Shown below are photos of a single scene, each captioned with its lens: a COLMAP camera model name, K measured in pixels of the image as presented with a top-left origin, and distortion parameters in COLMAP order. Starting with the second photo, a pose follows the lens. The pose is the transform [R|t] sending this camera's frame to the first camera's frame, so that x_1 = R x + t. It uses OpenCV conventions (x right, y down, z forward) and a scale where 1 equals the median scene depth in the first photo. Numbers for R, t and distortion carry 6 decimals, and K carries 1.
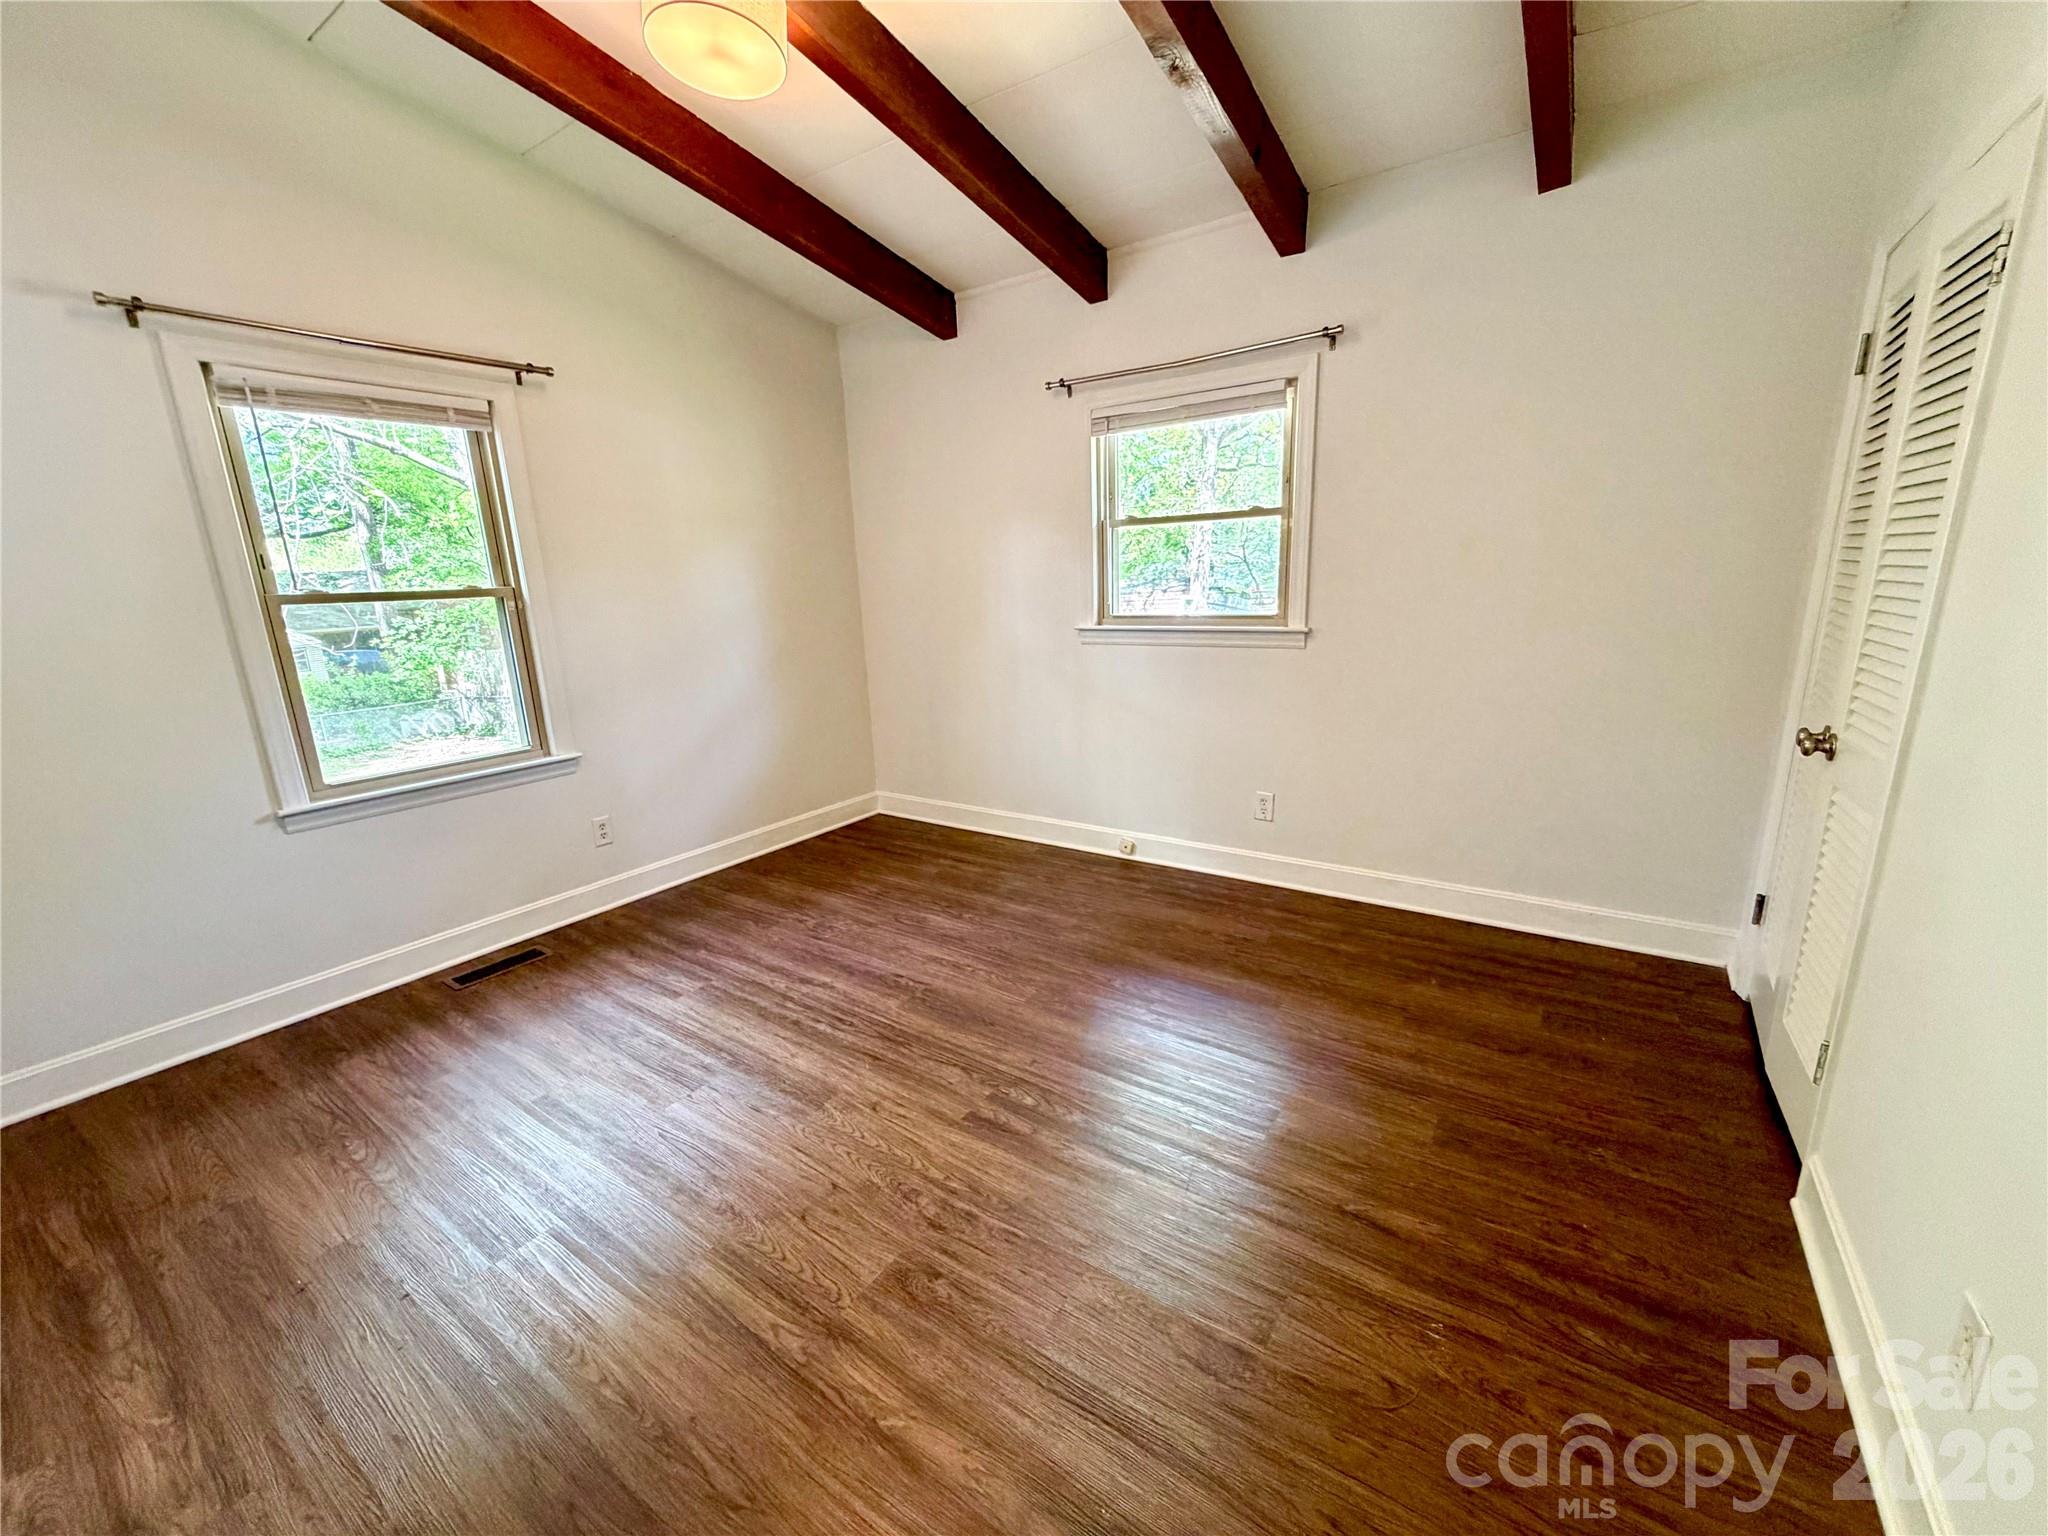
lens RADIAL K [[816.9, 0, 1018.1], [0, 816.9, 759.9], [0, 0, 1]] dist [0.000516, -0.001130]
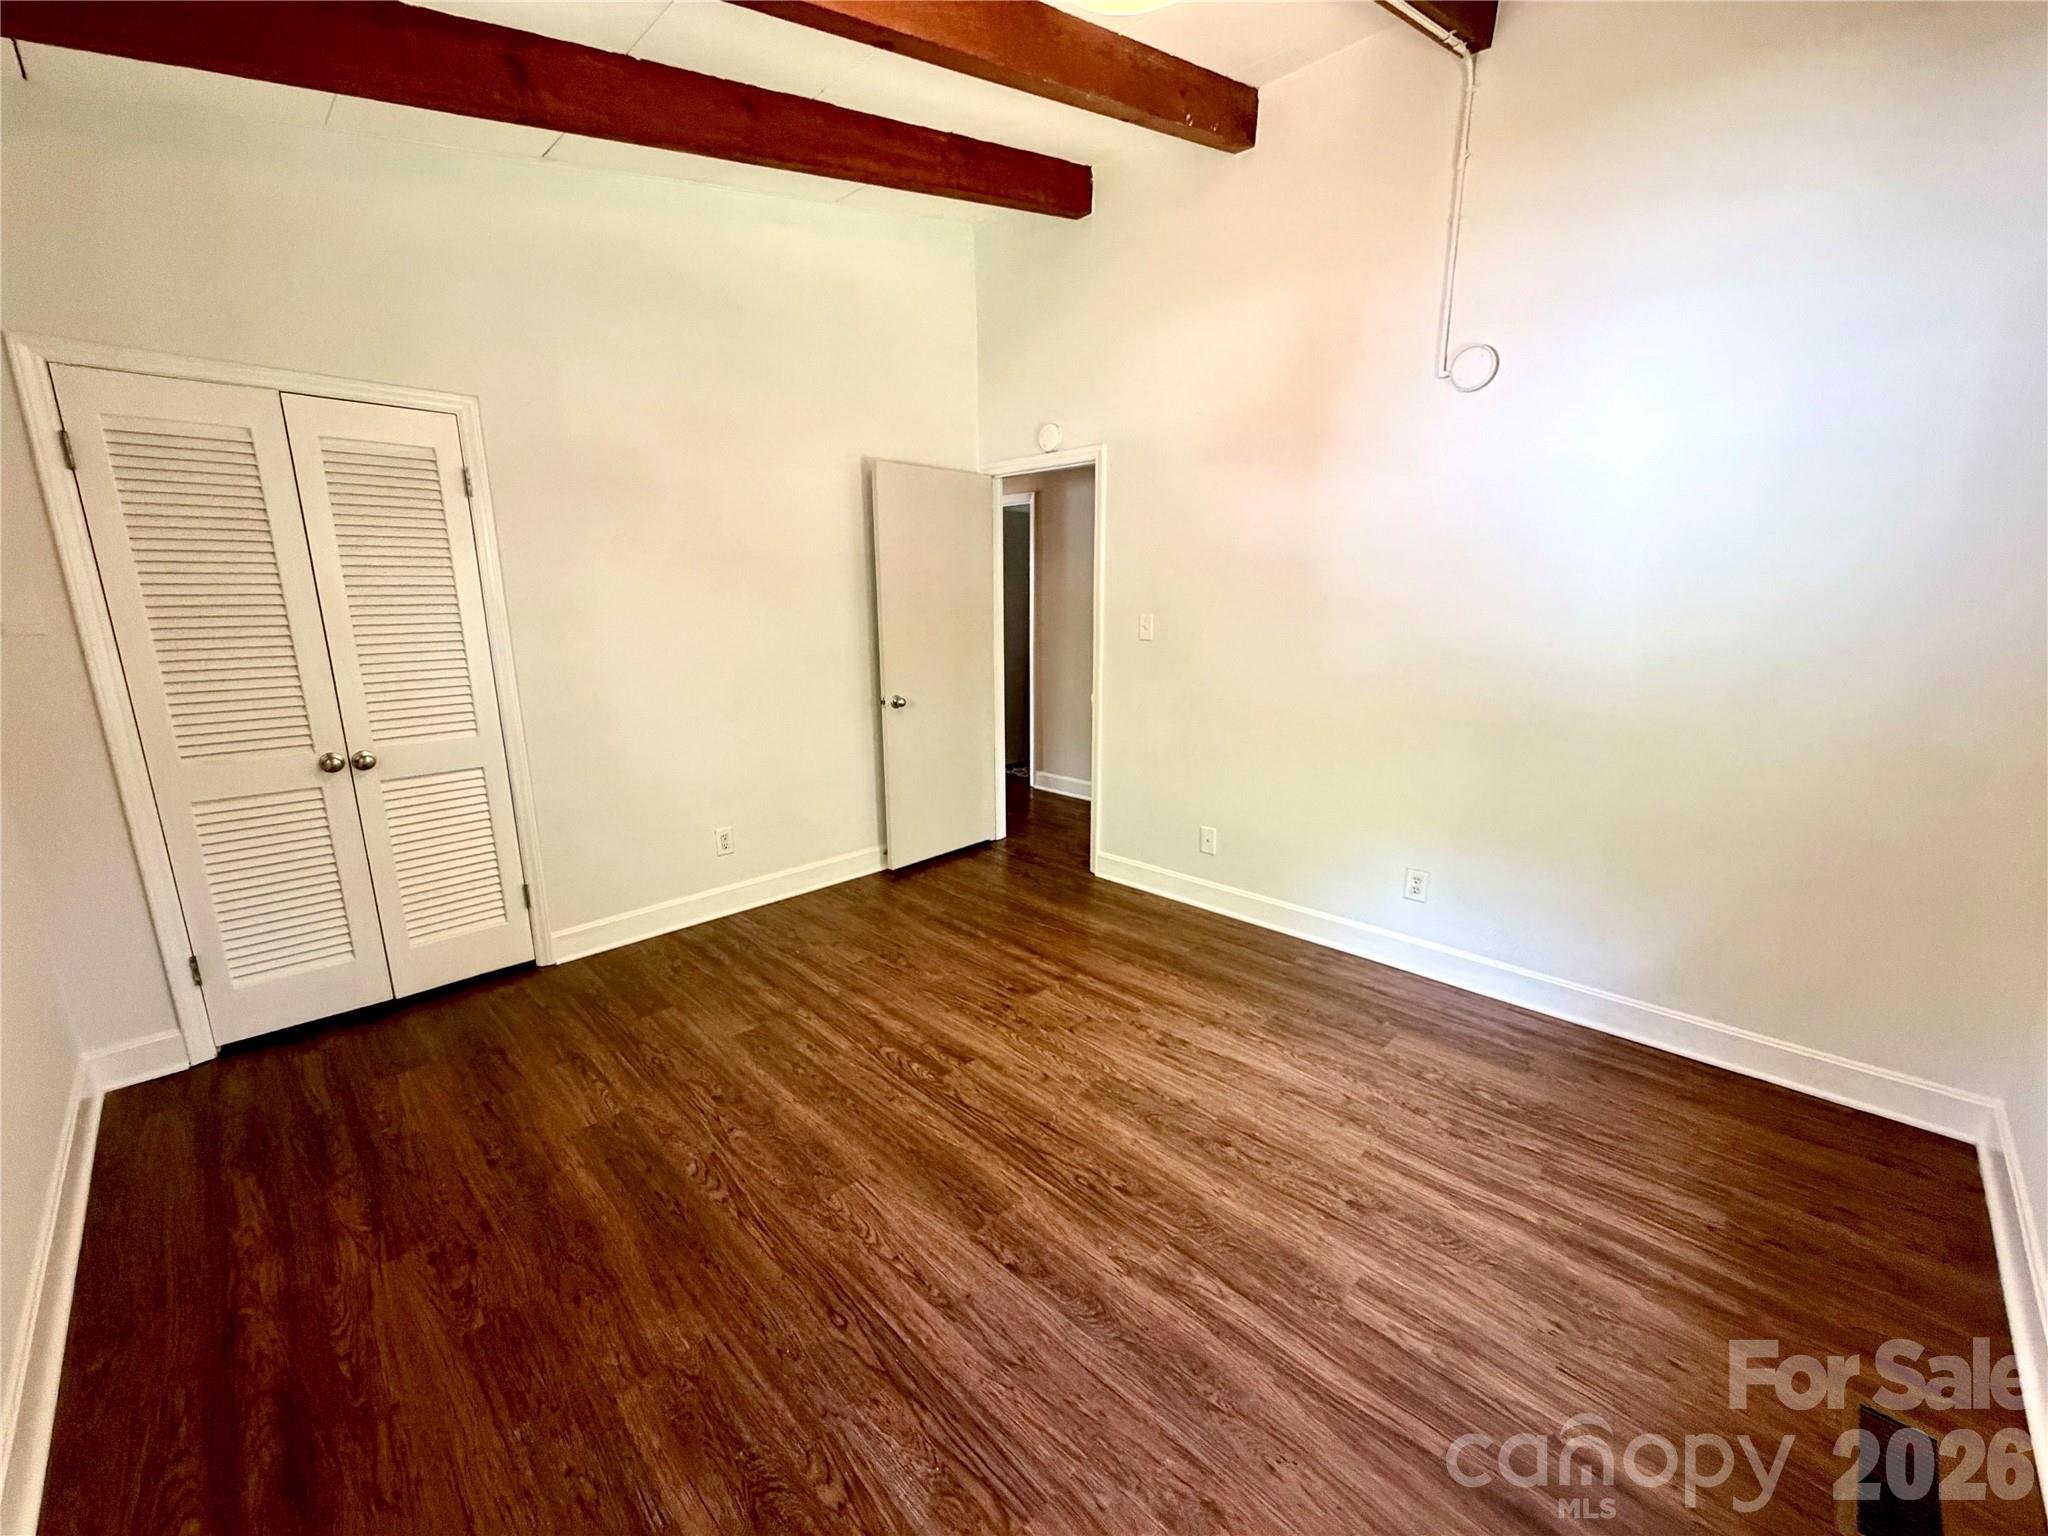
lens RADIAL K [[816.9, 0, 1021.0], [0, 816.9, 775.7], [0, 0, 1]] dist [0.000516, -0.001130]
pose [[-0.982987, -0.000583, 0.183674, -0.309419], [0.078950, 0.901559, 0.425391, -0.392409], [-0.165841, 0.432655, -0.886175, 1.619370]]
